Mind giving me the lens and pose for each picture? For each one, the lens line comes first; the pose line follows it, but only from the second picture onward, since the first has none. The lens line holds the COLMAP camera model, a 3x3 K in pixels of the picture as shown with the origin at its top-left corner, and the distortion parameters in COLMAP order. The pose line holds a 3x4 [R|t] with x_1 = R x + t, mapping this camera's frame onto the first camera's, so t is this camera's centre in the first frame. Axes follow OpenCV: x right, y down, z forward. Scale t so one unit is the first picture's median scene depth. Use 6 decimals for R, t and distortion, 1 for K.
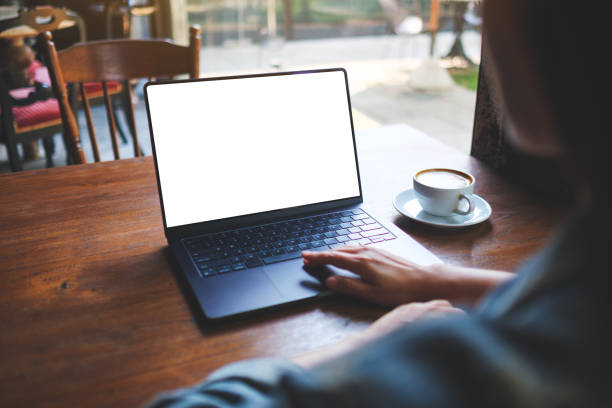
lens RADIAL K [[604.4, 0, 306.0], [0, 604.4, 204.0], [0, 0, 1]] dist [-0.005552, -0.008371]
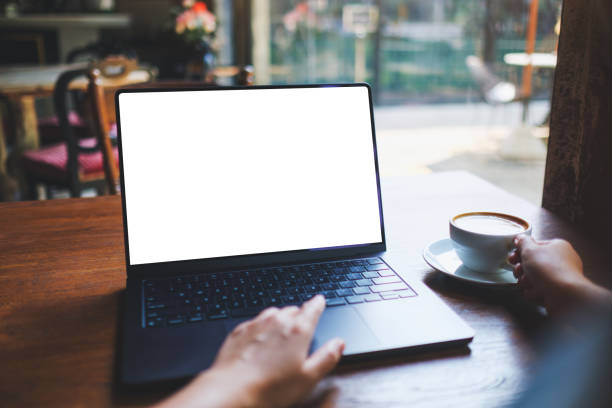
lens RADIAL K [[604.4, 0, 306.0], [0, 604.4, 204.0], [0, 0, 1]] dist [-0.005552, -0.008371]
pose [[0.987380, 0.040731, -0.153040, 0.111335], [-0.058514, 0.991807, -0.113553, 0.032553], [0.147161, 0.121075, 0.981674, 0.209981]]
